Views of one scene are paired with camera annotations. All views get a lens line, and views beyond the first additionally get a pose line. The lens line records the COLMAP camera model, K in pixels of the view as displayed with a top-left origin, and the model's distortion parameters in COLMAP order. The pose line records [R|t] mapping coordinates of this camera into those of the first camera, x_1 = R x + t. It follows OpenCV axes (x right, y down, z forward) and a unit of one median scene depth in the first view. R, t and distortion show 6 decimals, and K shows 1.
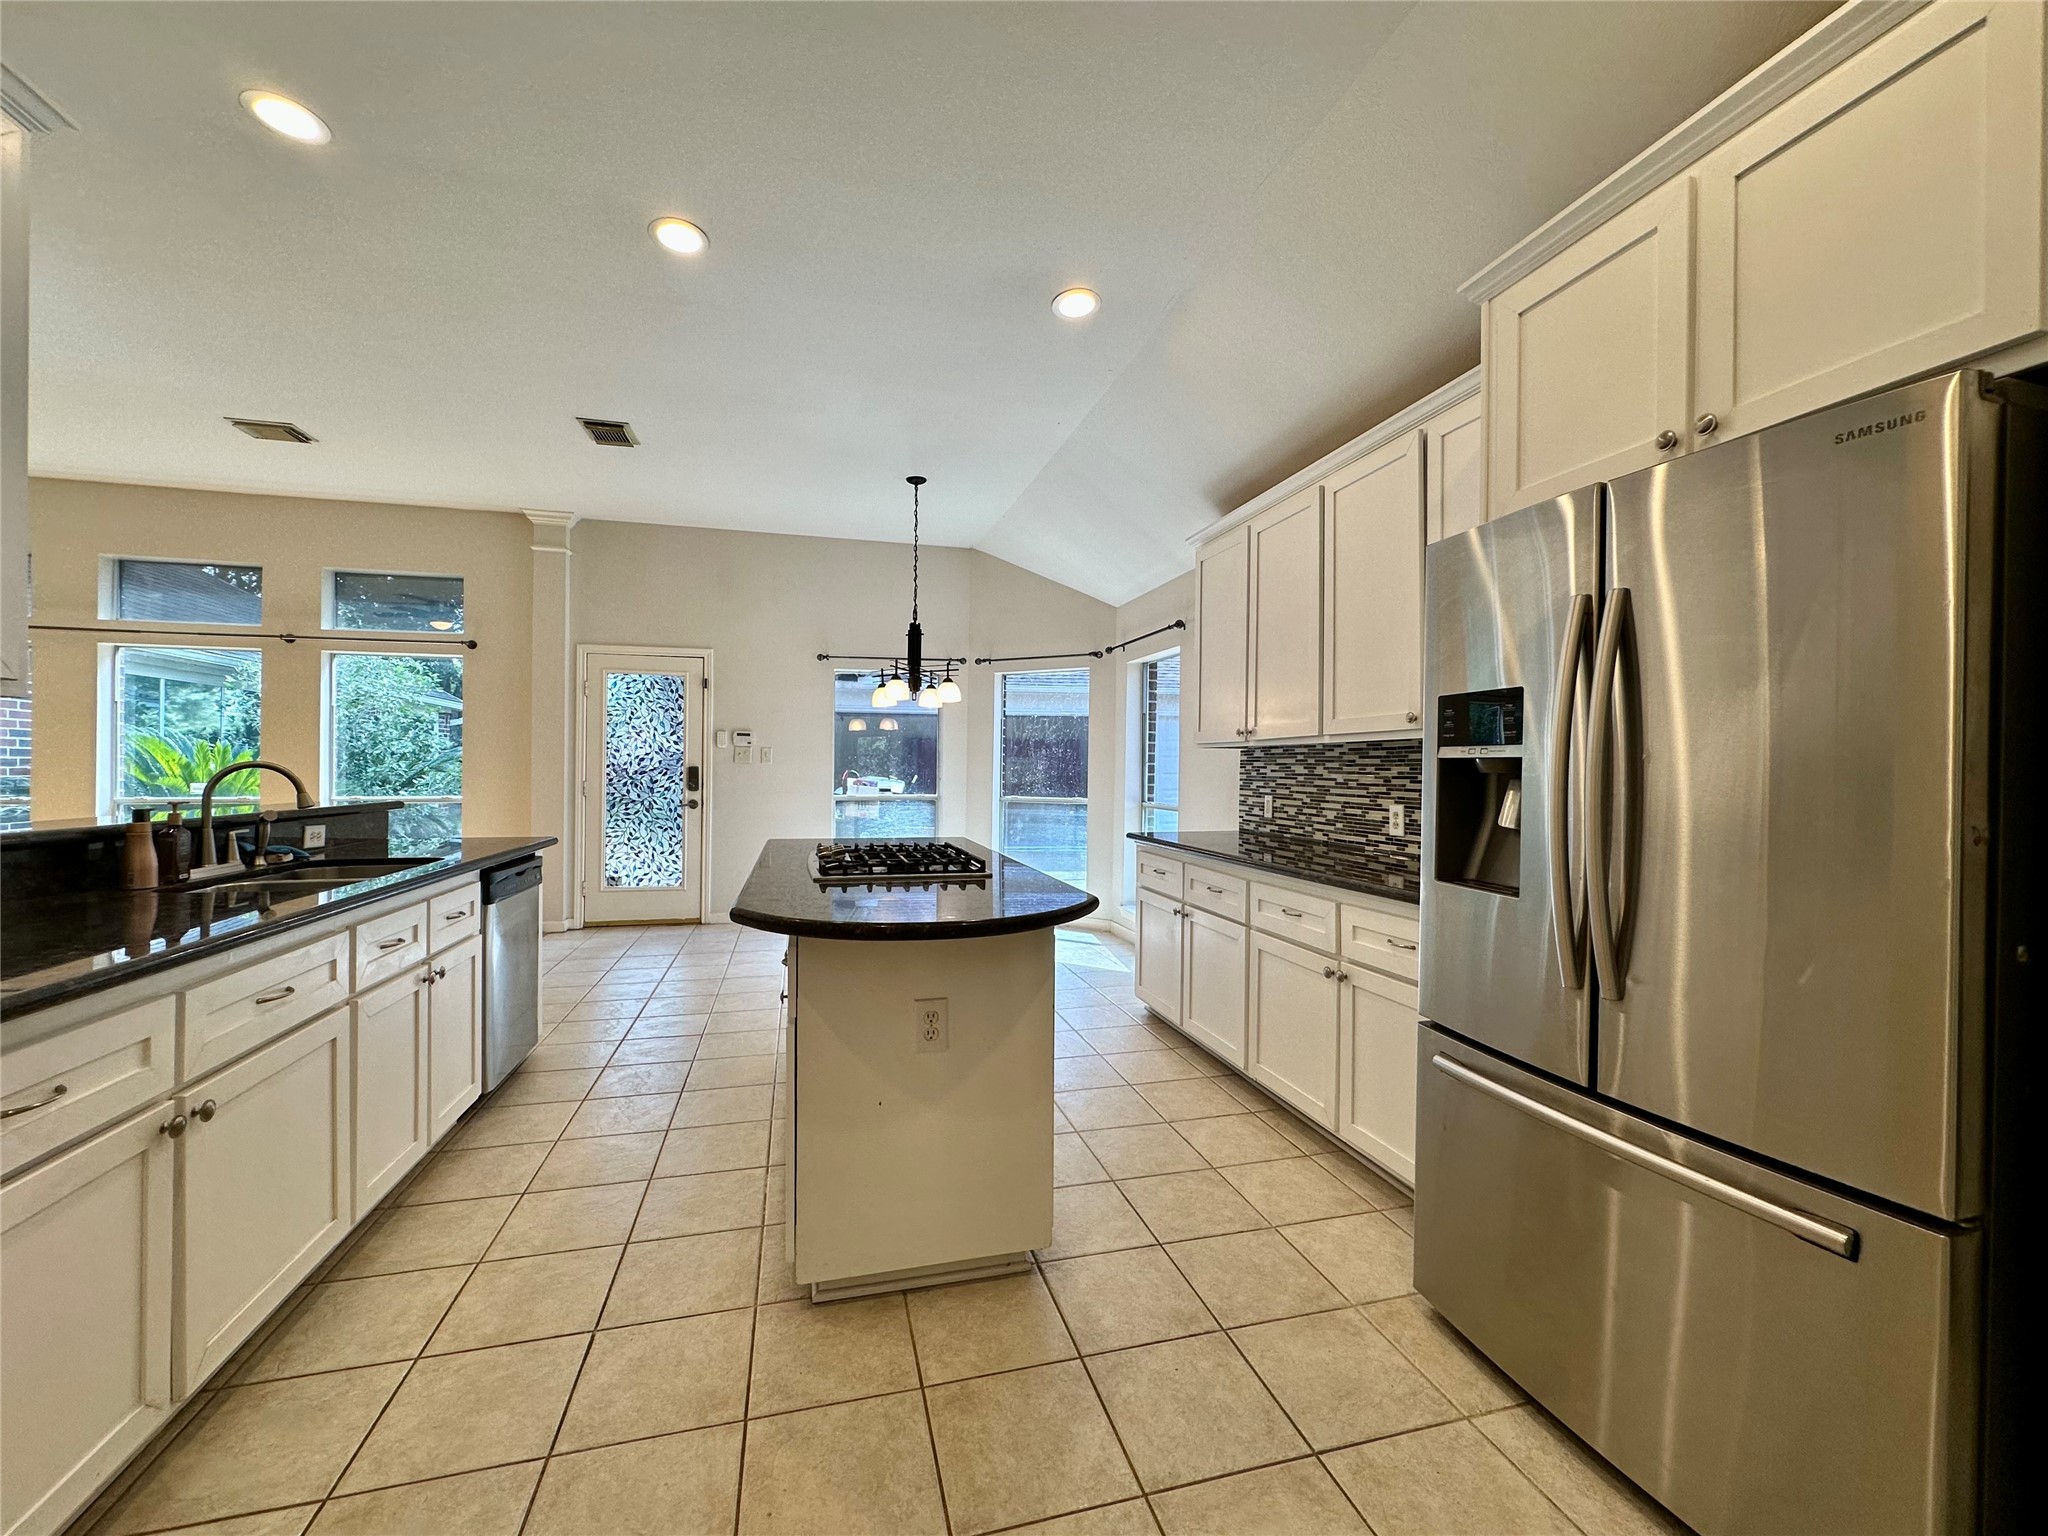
lens RADIAL K [[818.6, 0, 1023.4], [0, 818.6, 771.3], [0, 0, 1]] dist [-0.001045, 0.000348]
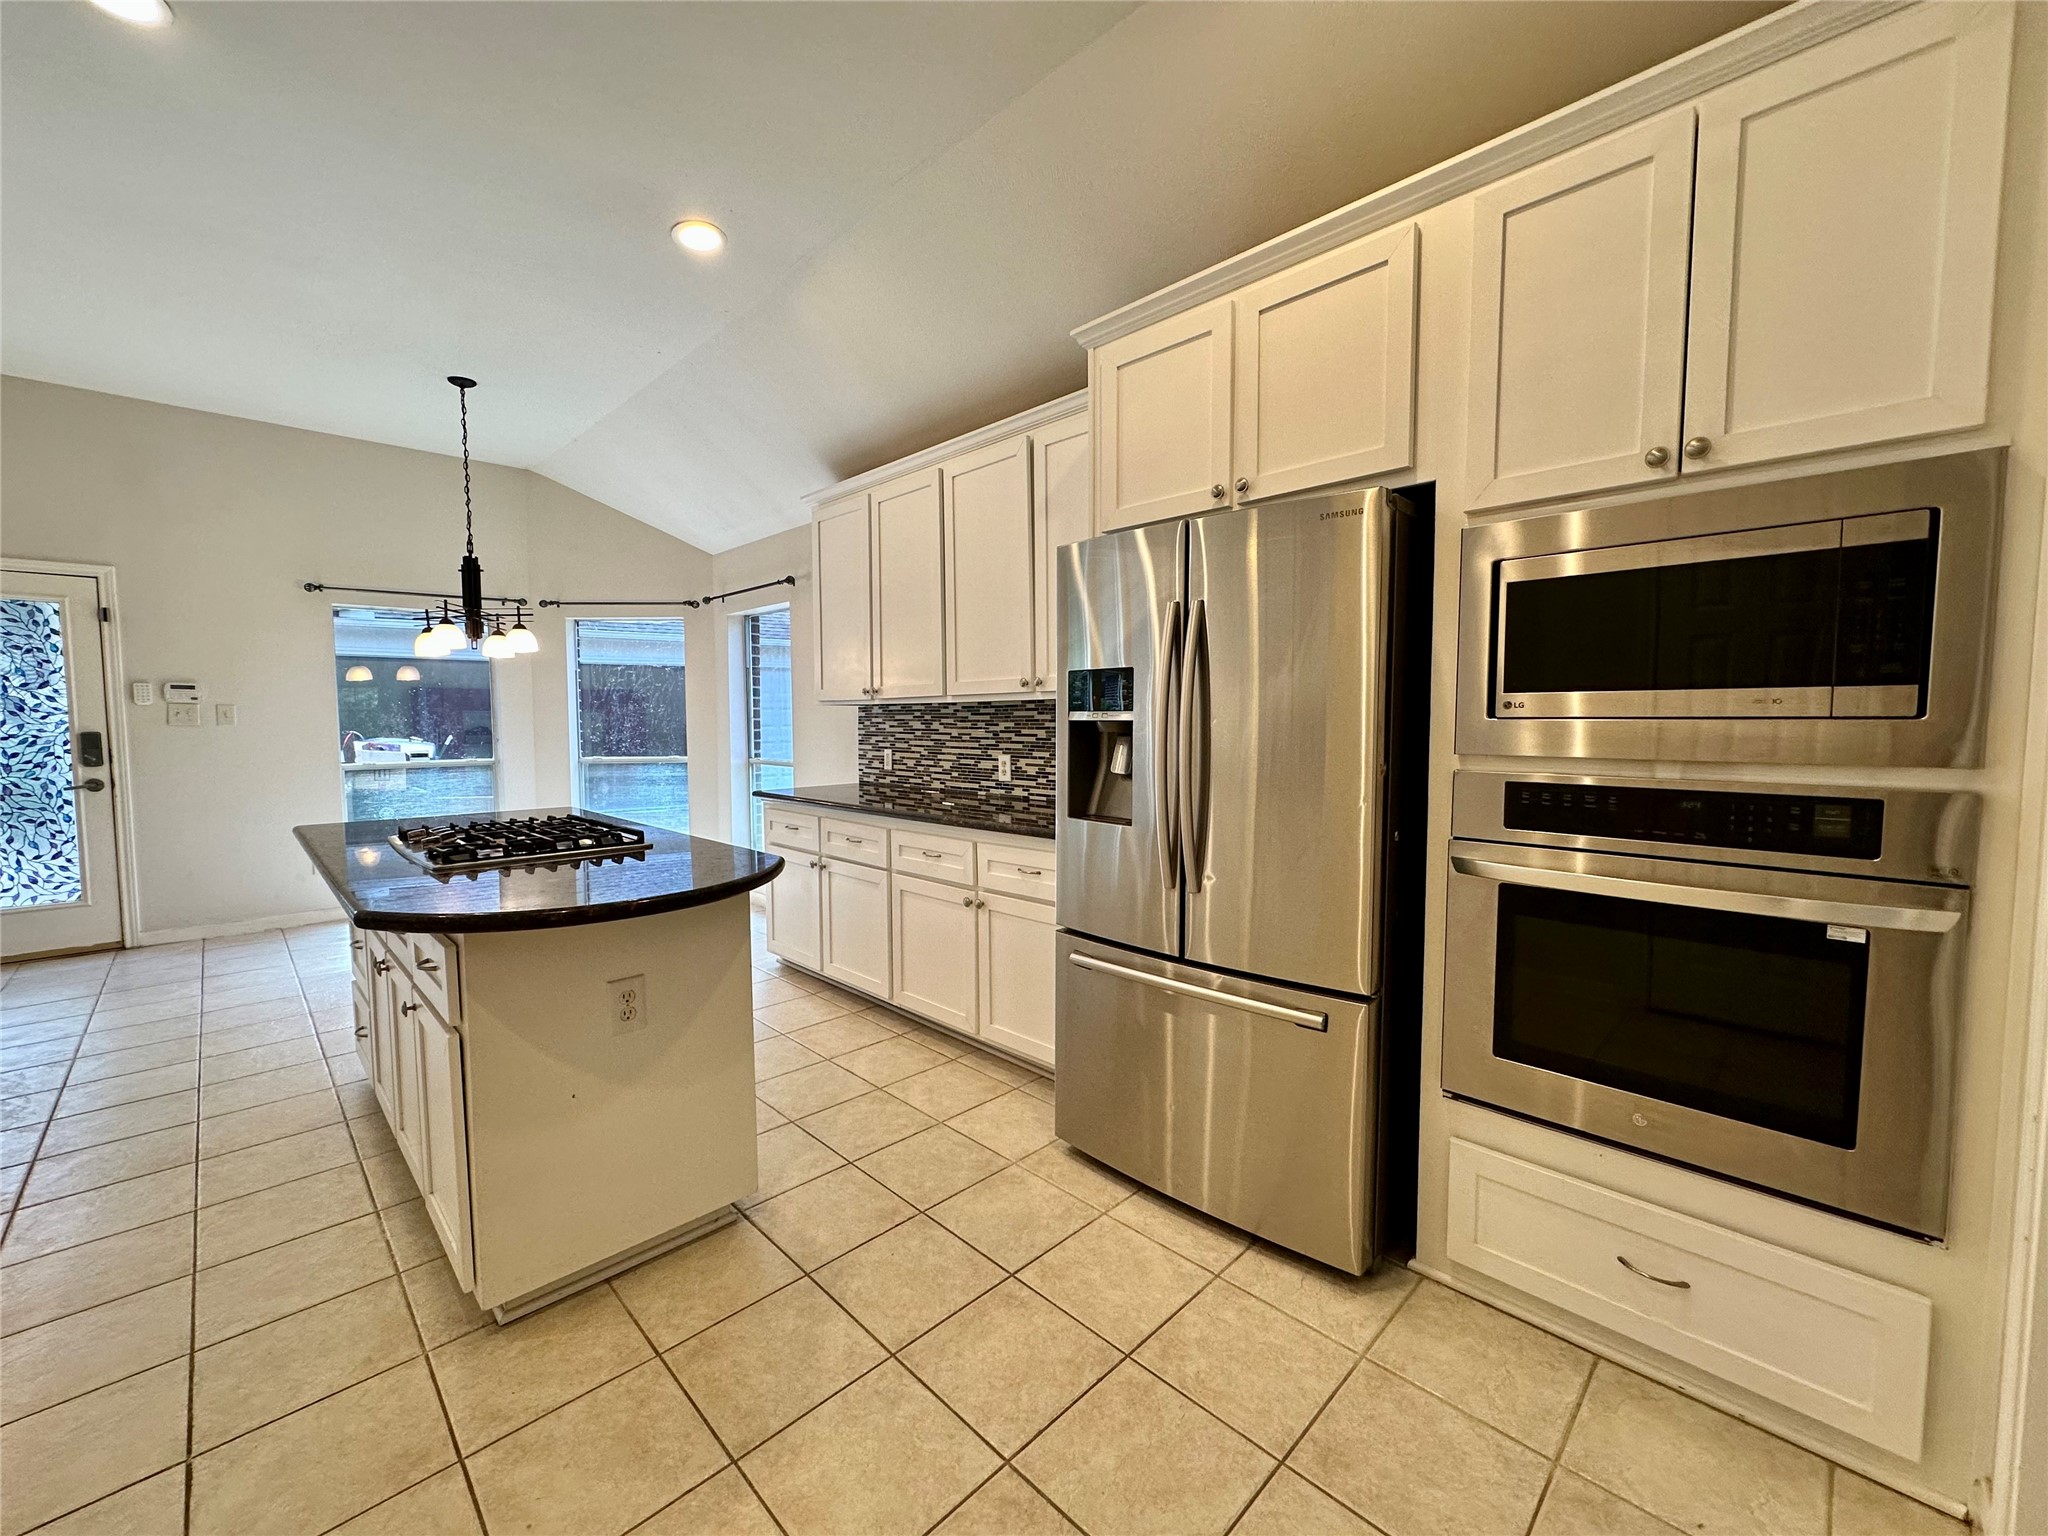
lens RADIAL K [[818.6, 0, 1023.4], [0, 818.6, 771.3], [0, 0, 1]] dist [-0.001045, 0.000348]
pose [[0.868279, -0.045920, 0.493946, -0.106193], [0.015089, 0.997691, 0.066225, -0.013527], [-0.495846, -0.050049, 0.866967, -0.033446]]
